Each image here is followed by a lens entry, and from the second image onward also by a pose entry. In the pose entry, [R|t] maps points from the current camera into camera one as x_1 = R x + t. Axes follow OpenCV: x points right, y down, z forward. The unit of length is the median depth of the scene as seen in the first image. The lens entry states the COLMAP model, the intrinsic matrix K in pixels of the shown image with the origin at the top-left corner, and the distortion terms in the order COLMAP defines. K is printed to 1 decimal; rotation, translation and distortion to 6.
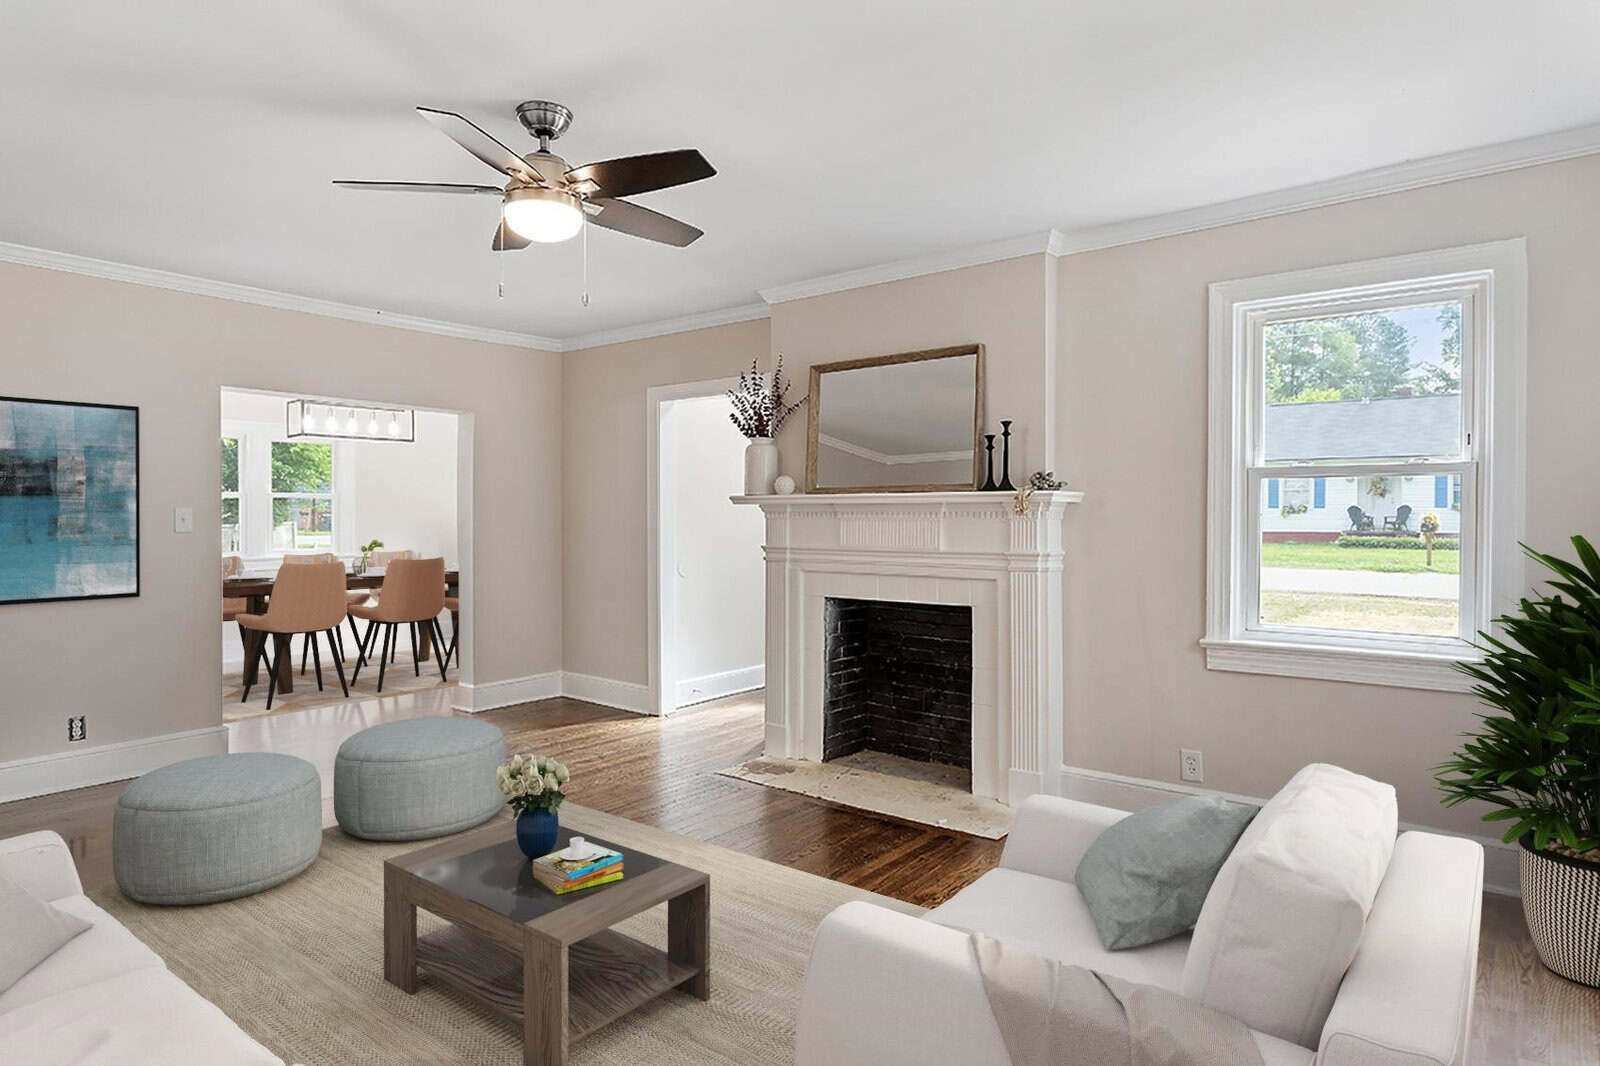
lens RADIAL K [[937.8, 0, 800.6], [0, 937.8, 533.4], [0, 0, 1]] dist [0.001170, 0.000093]
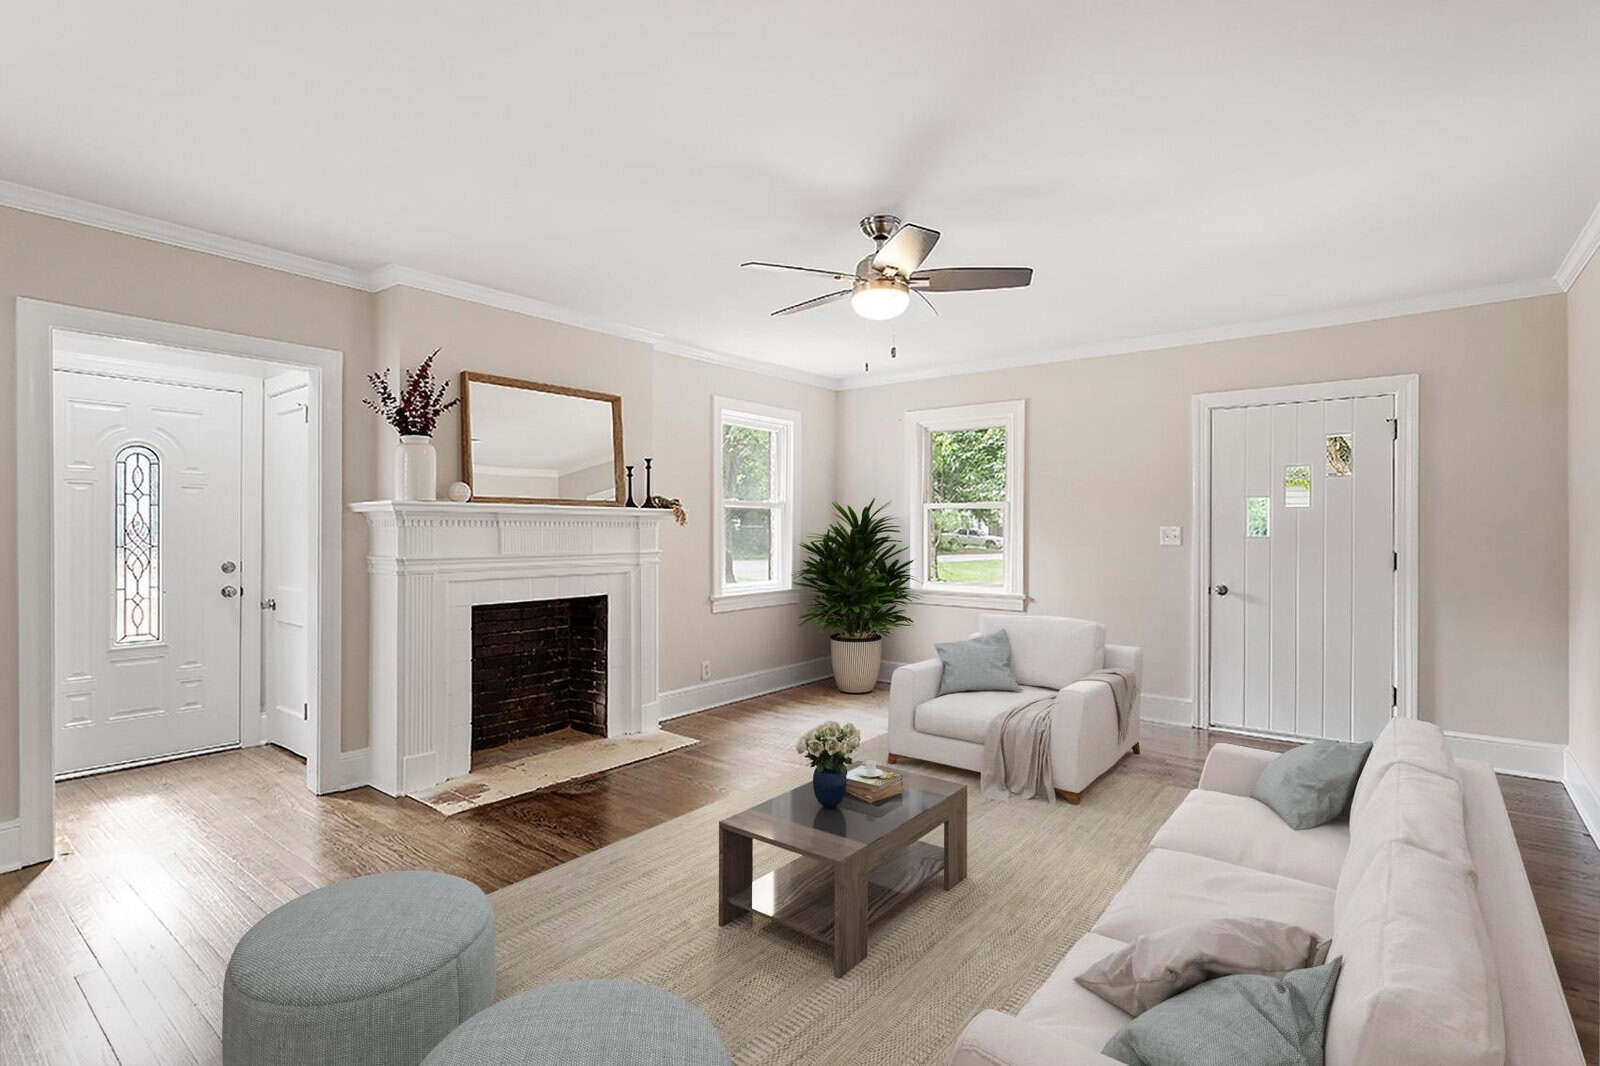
lens RADIAL K [[806.4, 0, 801.2], [0, 806.4, 528.8], [0, 0, 1]] dist [0.000625, -0.000478]
pose [[-0.027935, -0.002663, 0.999606, -0.920286], [0.012363, 0.999919, 0.003010, -0.013272], [-0.999533, 0.012442, -0.027900, 0.737568]]
